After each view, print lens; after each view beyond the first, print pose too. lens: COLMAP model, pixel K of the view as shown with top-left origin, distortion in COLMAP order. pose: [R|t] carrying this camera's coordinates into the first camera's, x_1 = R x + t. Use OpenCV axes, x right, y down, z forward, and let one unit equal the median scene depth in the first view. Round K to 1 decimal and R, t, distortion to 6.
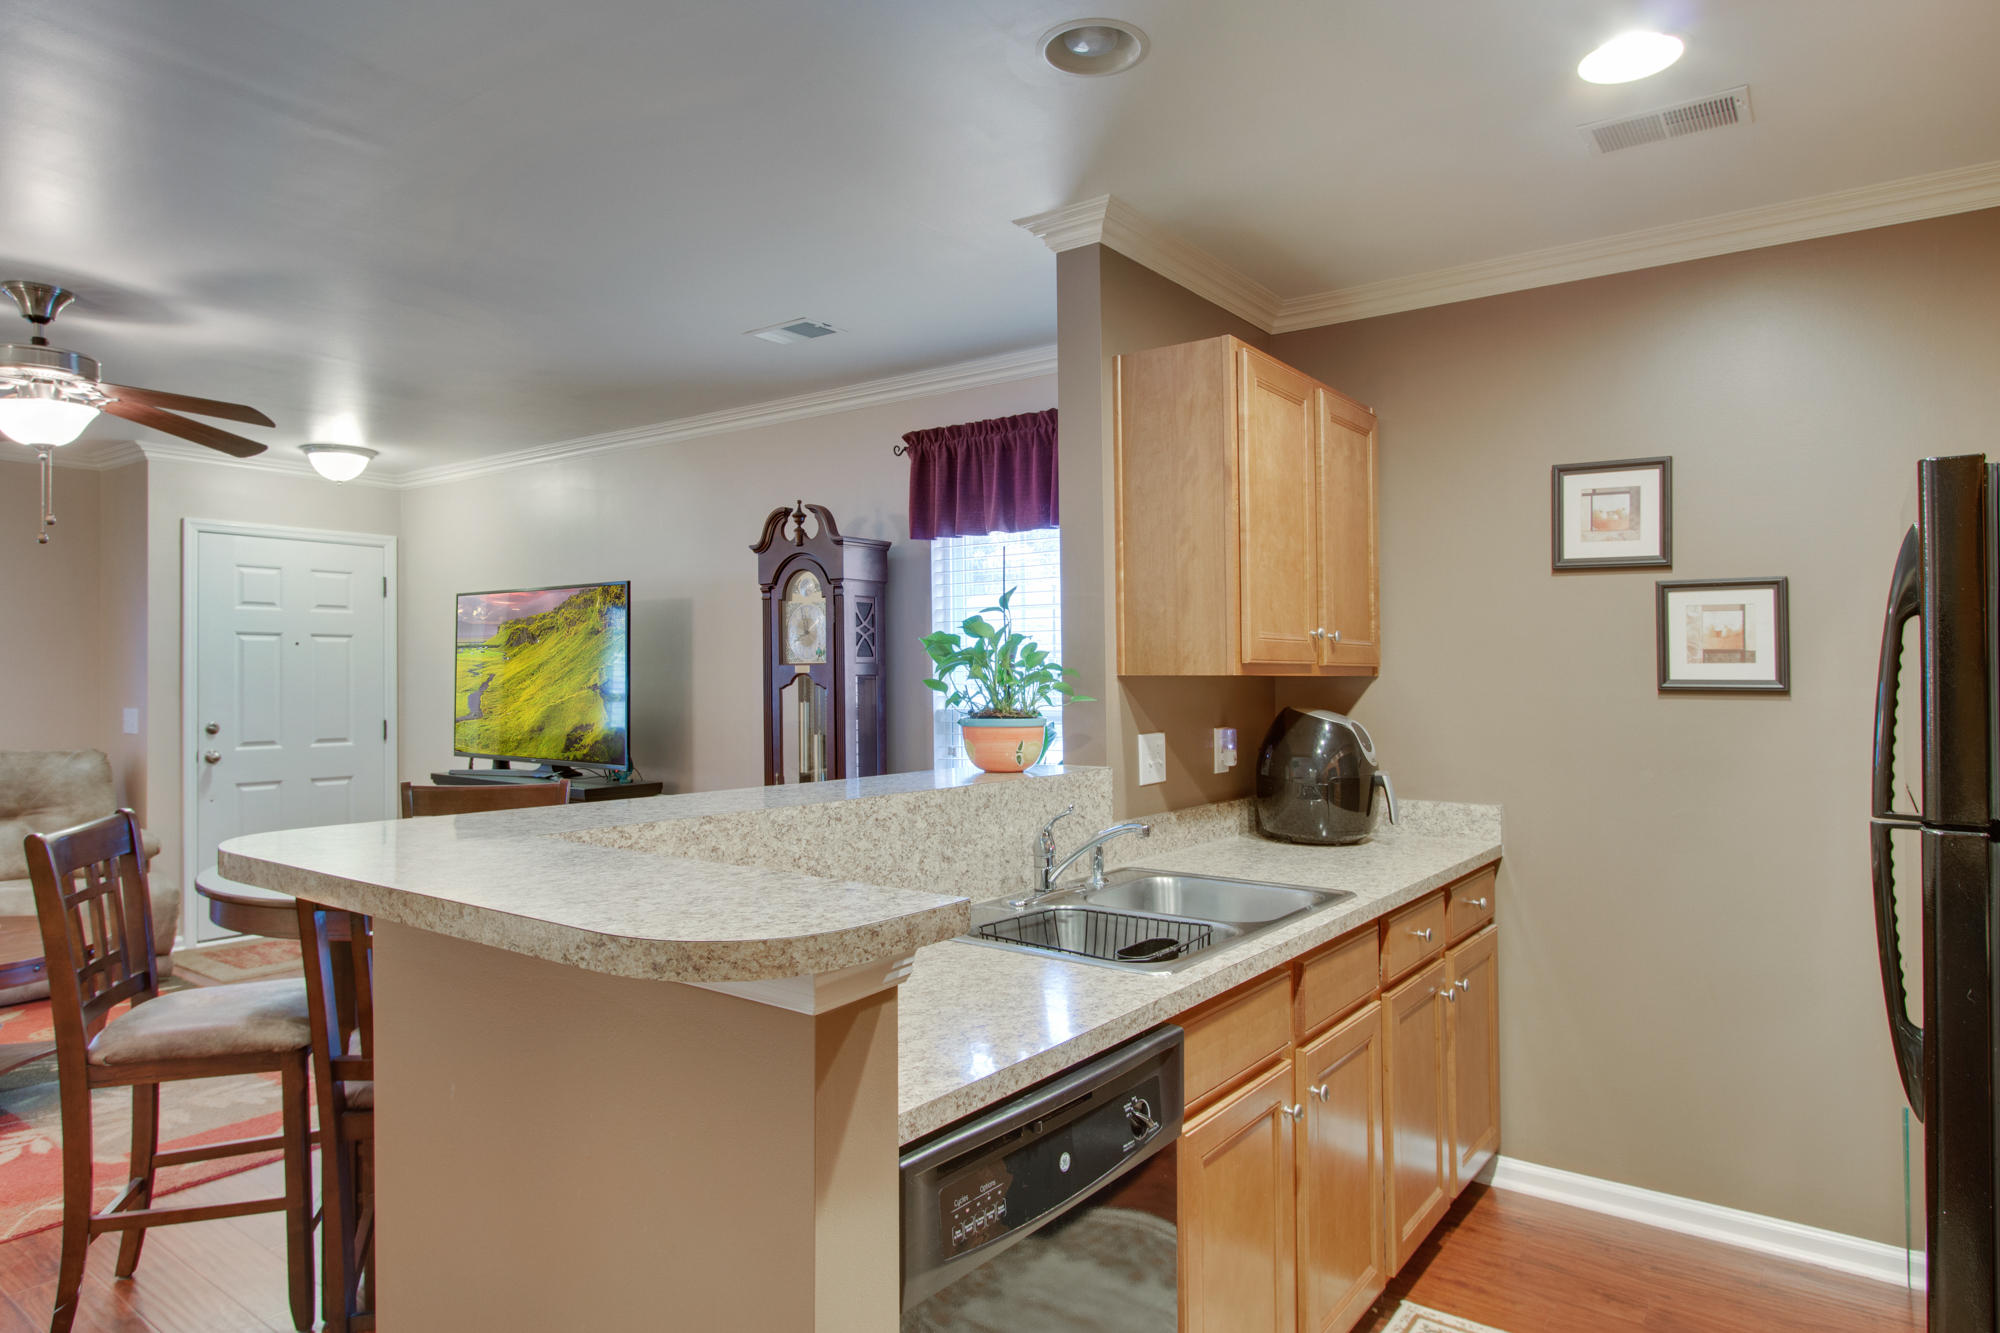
lens RADIAL K [[1182.9, 0, 988.0], [0, 1182.9, 661.2], [0, 0, 1]] dist [-0.000647, -0.002368]
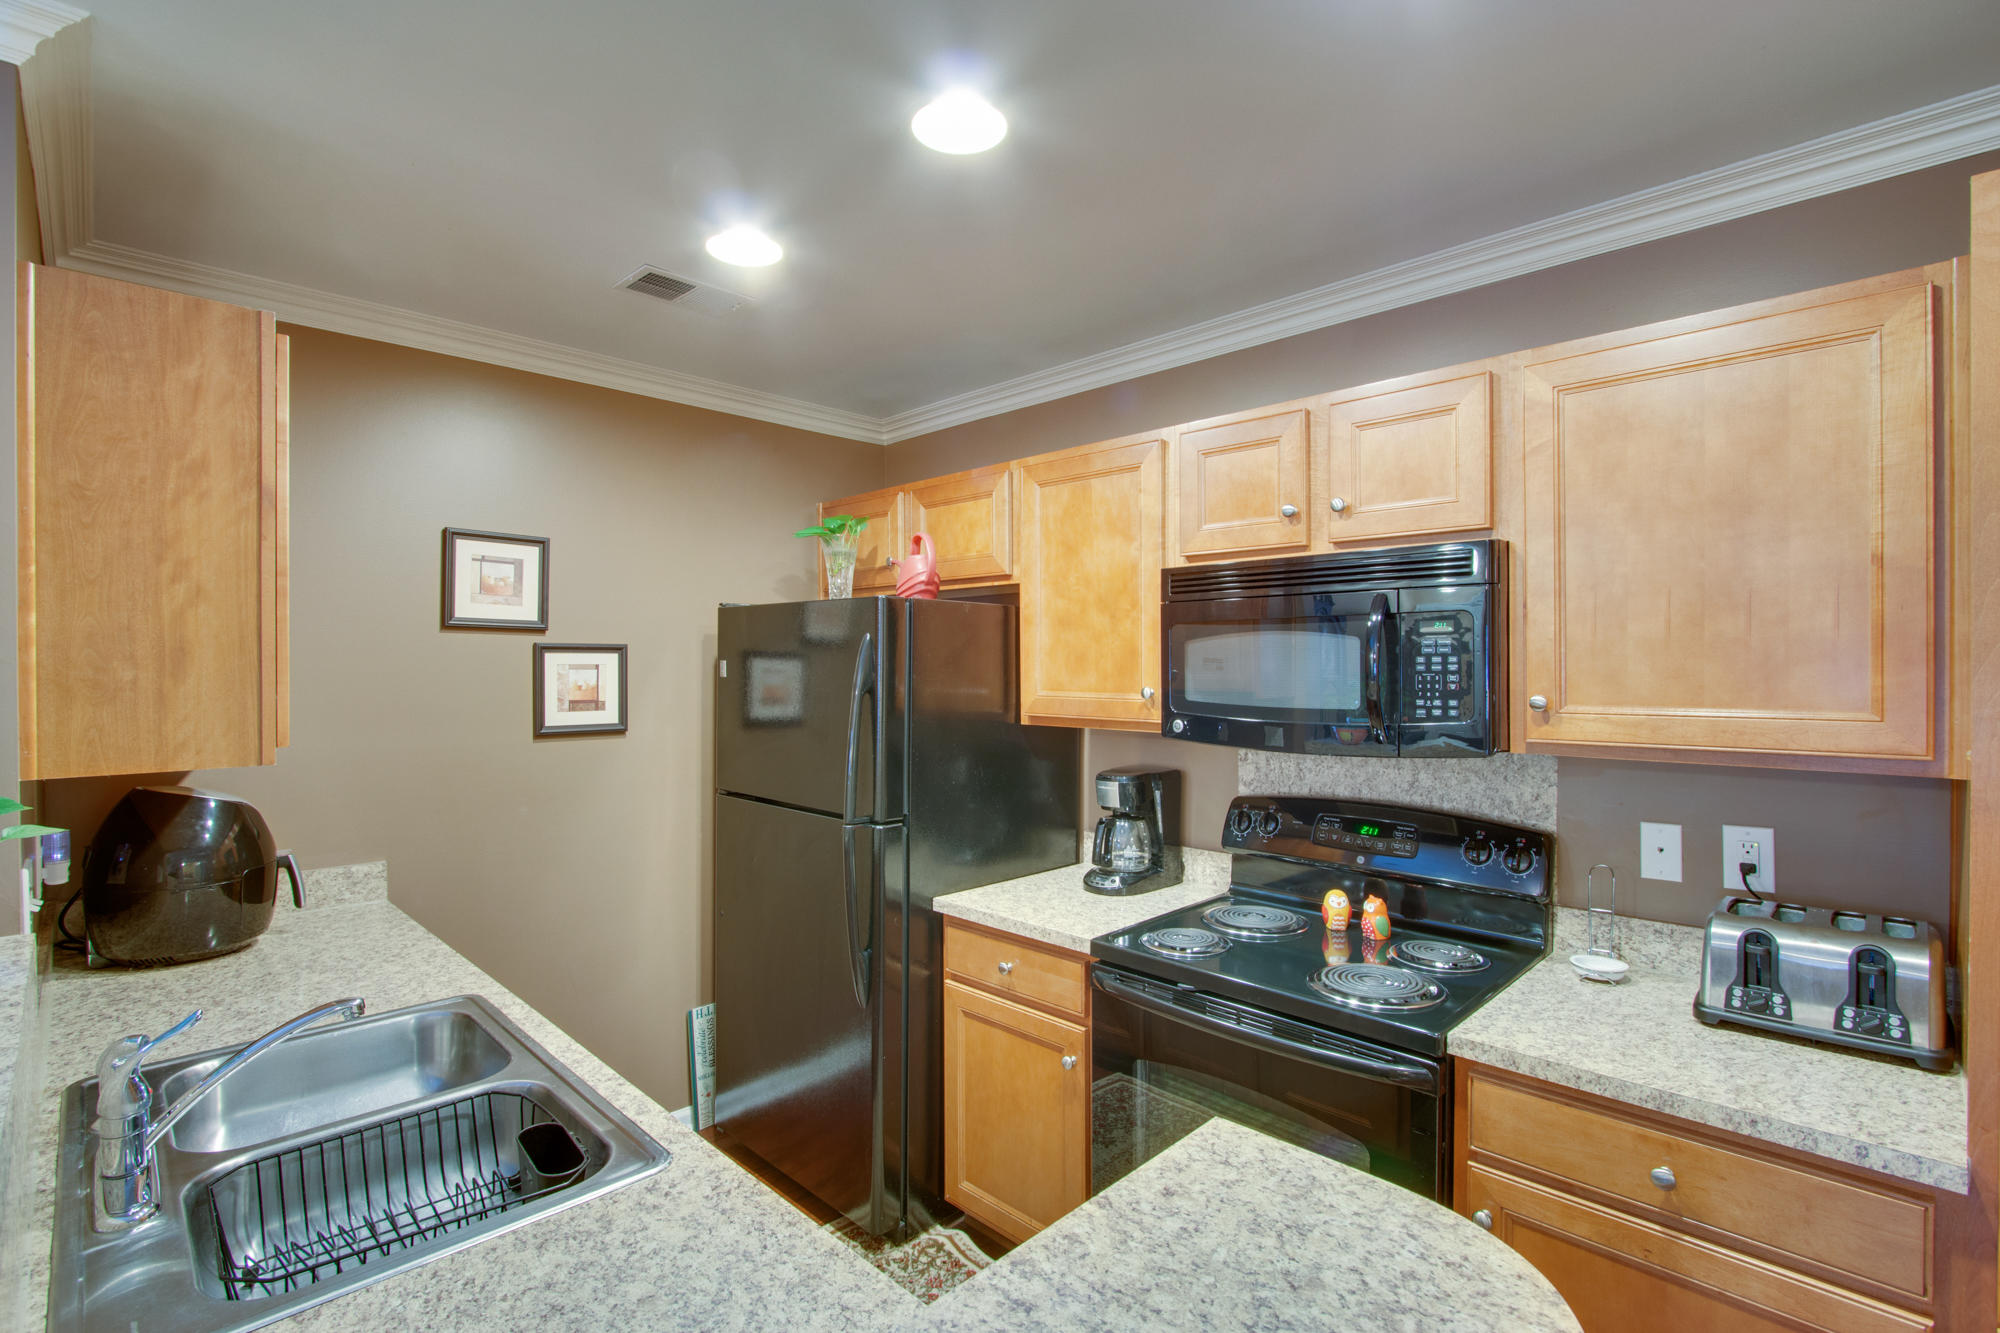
lens RADIAL K [[940.7, 0, 983.0], [0, 940.7, 673.2], [0, 0, 1]] dist [-0.006164, -0.001052]
pose [[0.170183, -0.009719, 0.985364, -0.250764], [-0.006364, 0.999920, 0.010962, -0.046263], [-0.985392, -0.008137, 0.170108, 0.370997]]
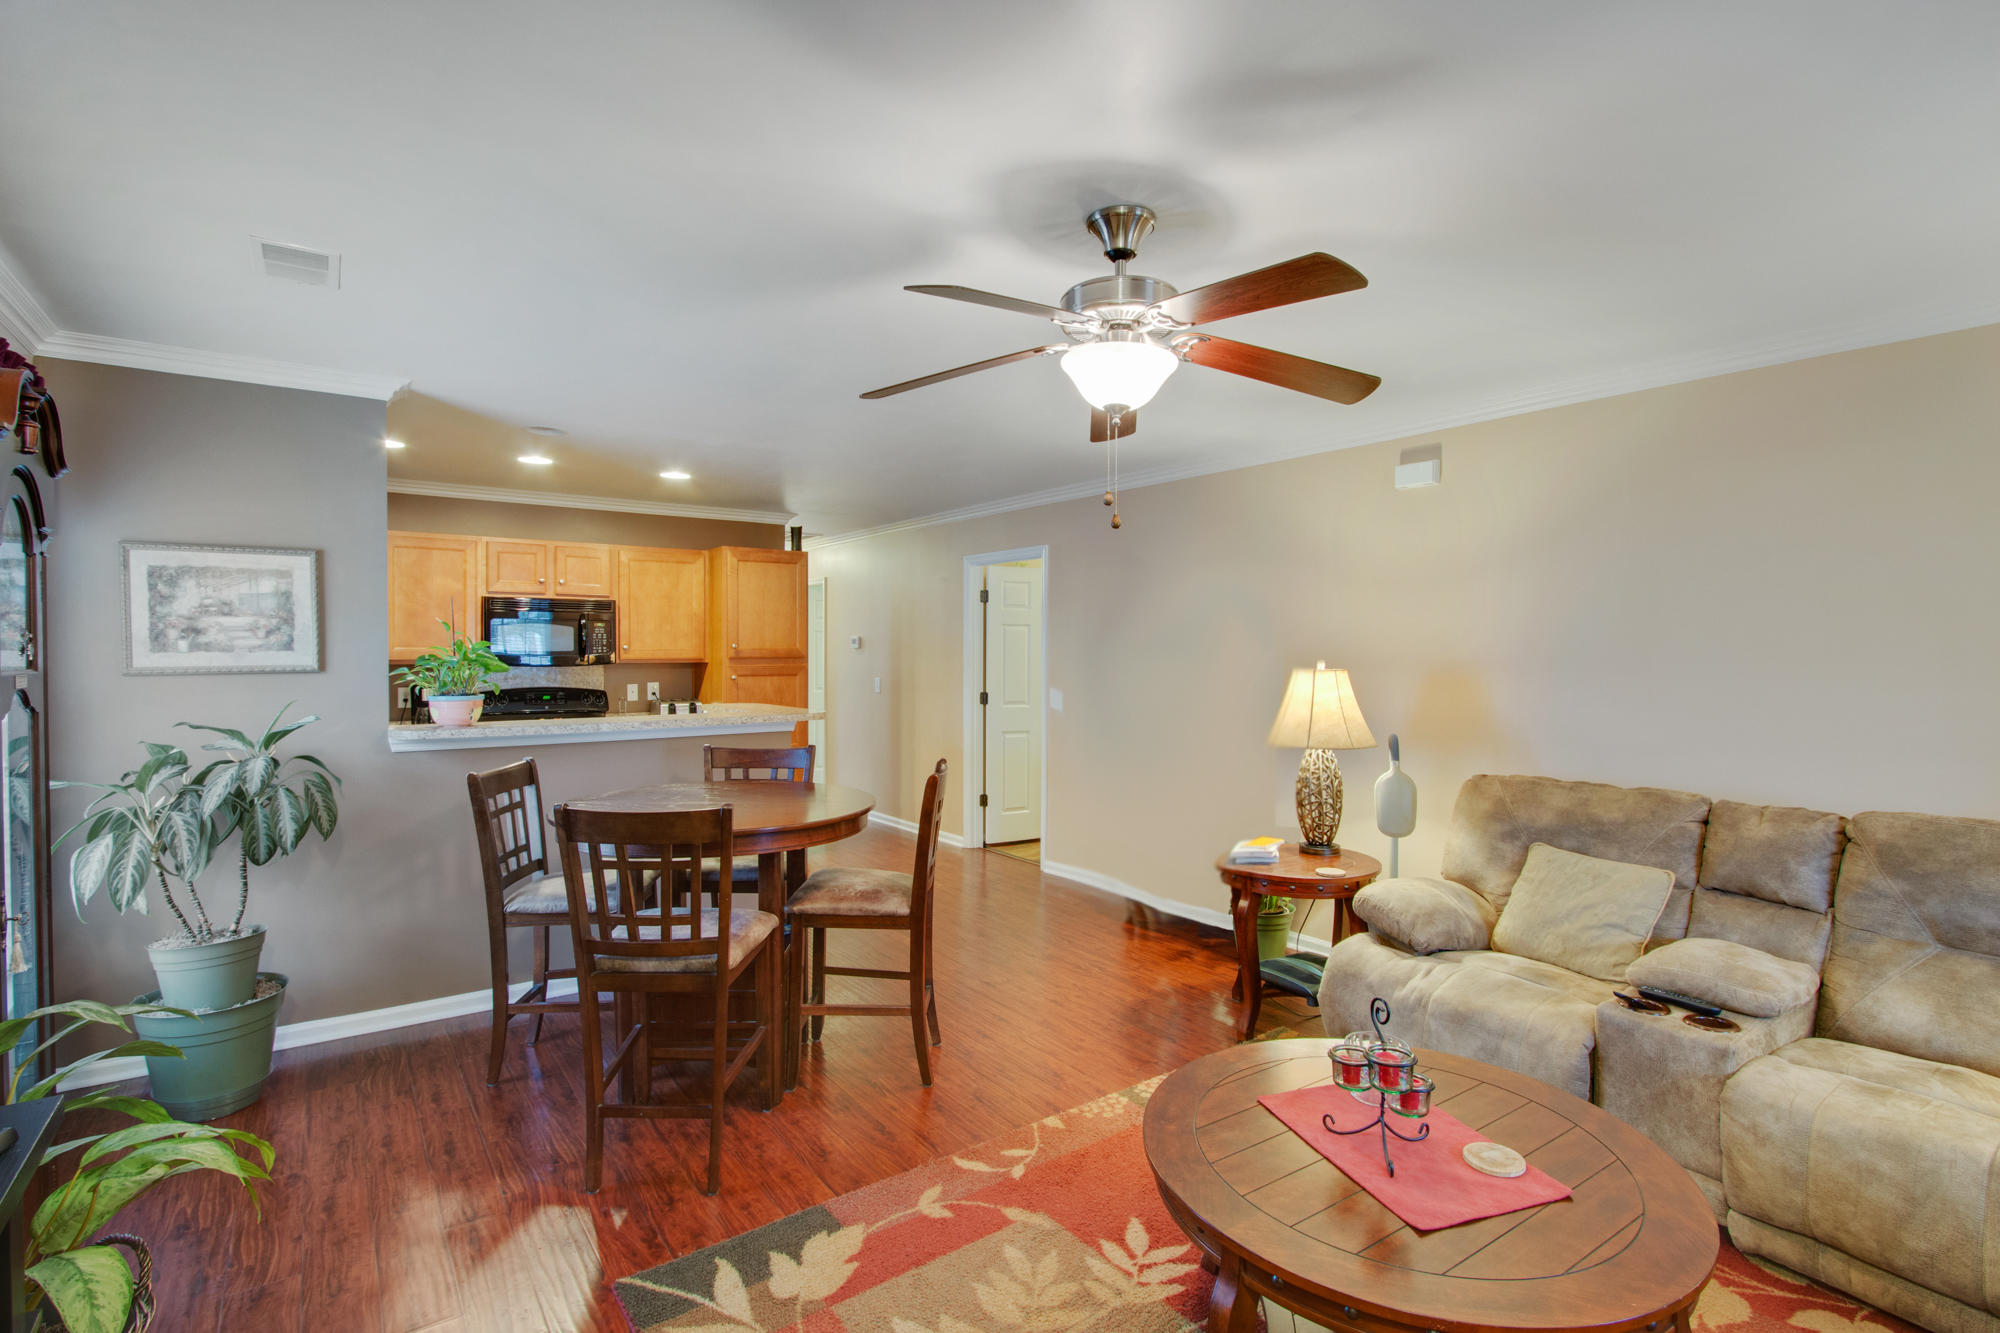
lens RADIAL K [[940.7, 0, 1000.1], [0, 940.7, 666.2], [0, 0, 1]] dist [-0.006164, -0.001052]
pose [[-0.954191, -0.005207, 0.299152, -0.804762], [-0.003895, 0.999980, 0.004981, -0.009551], [-0.299172, 0.003588, -0.954192, 1.444509]]
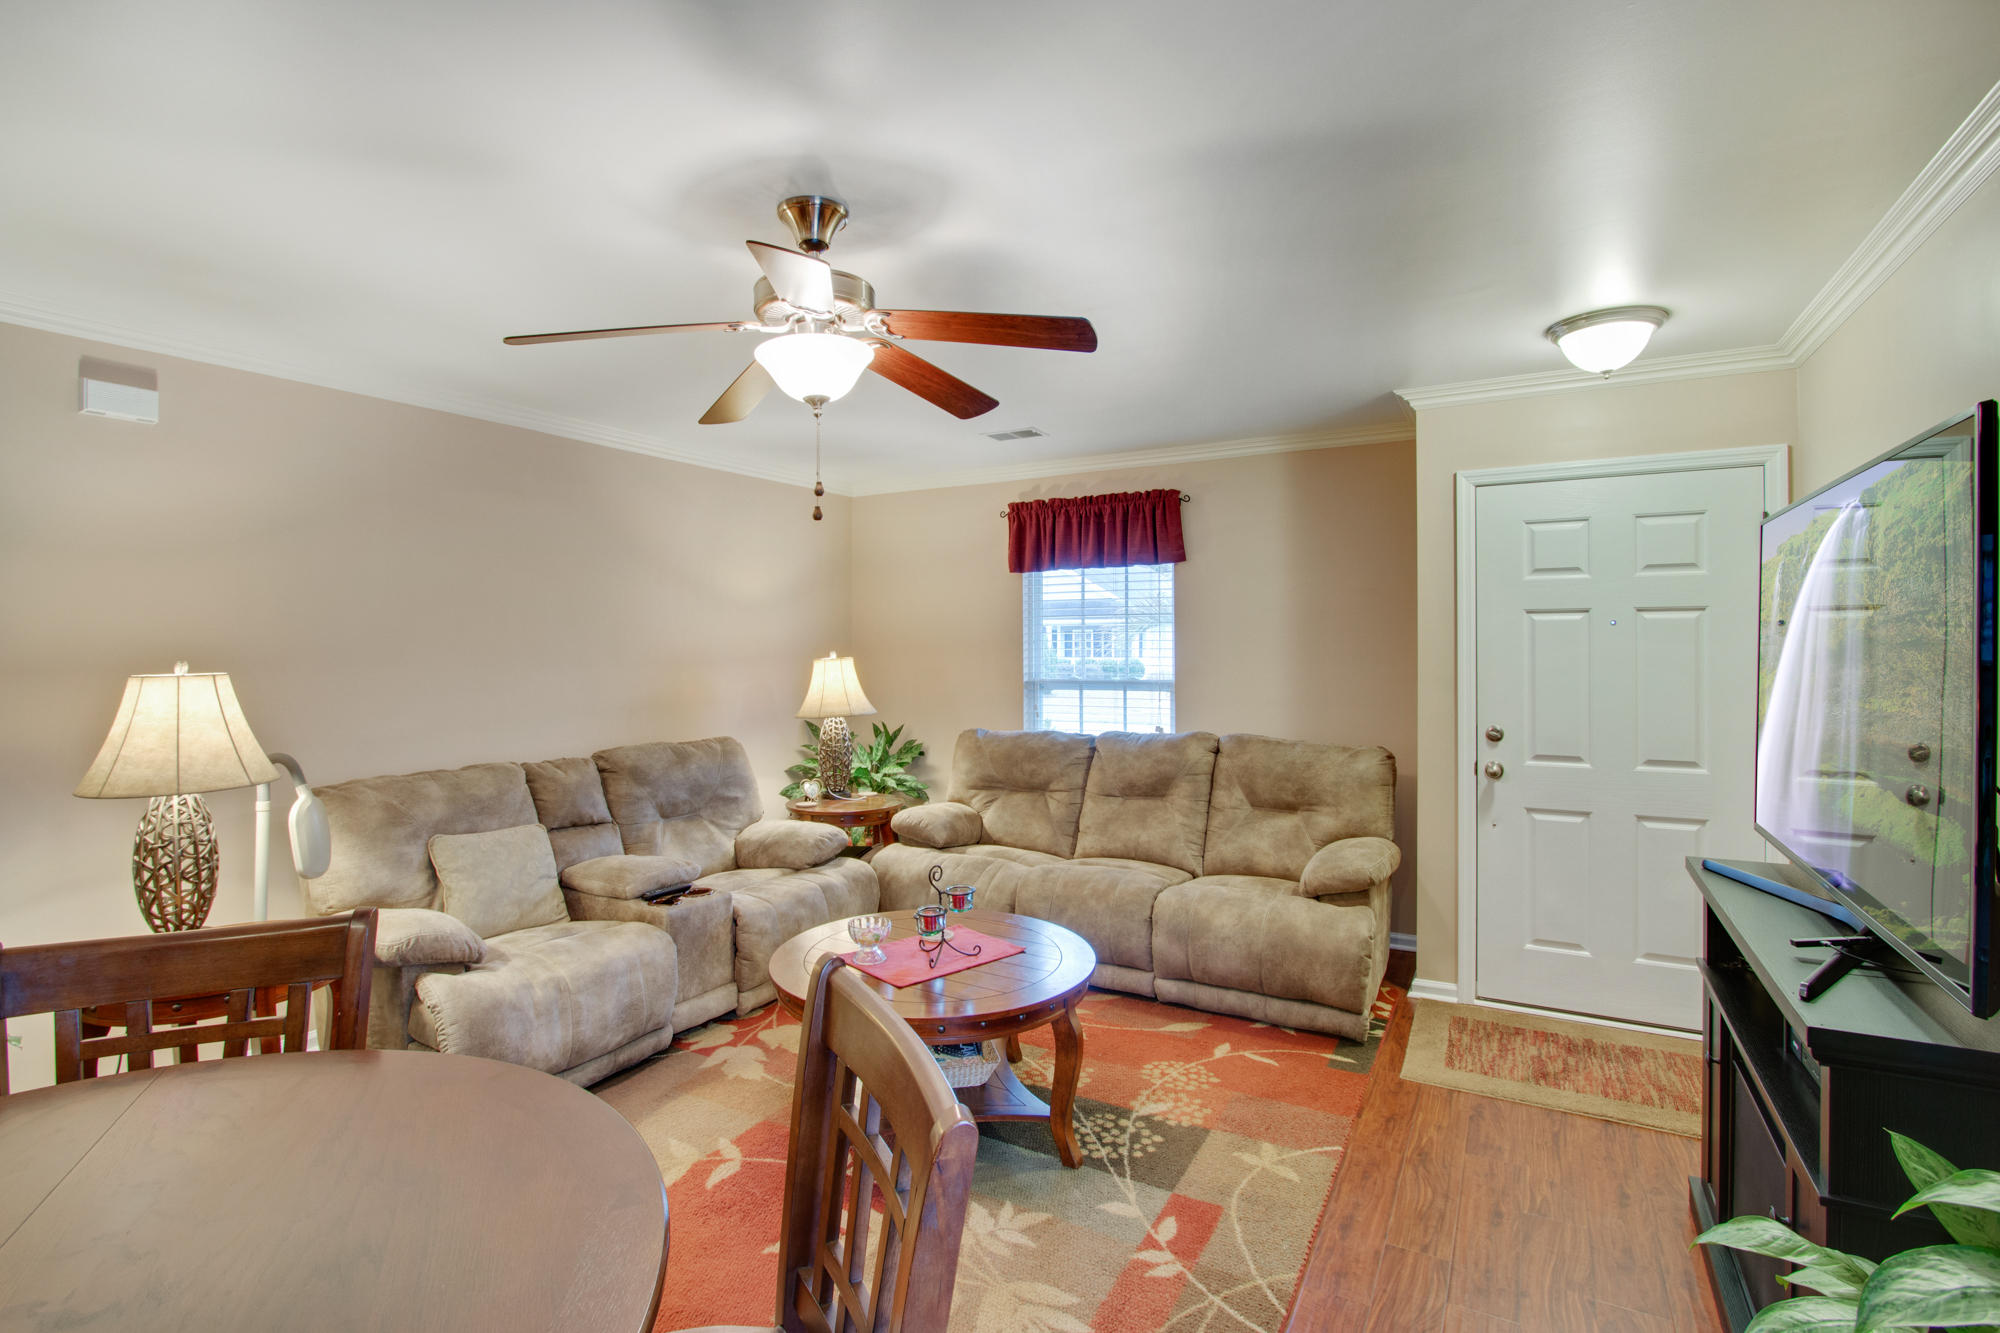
lens RADIAL K [[940.7, 0, 1001.6], [0, 940.7, 663.8], [0, 0, 1]] dist [-0.006164, -0.001052]
pose [[0.127298, 0.017876, -0.991703, -0.120348], [0.018087, 0.999629, 0.020341, -0.013327], [0.991700, -0.020526, 0.126927, 0.918013]]
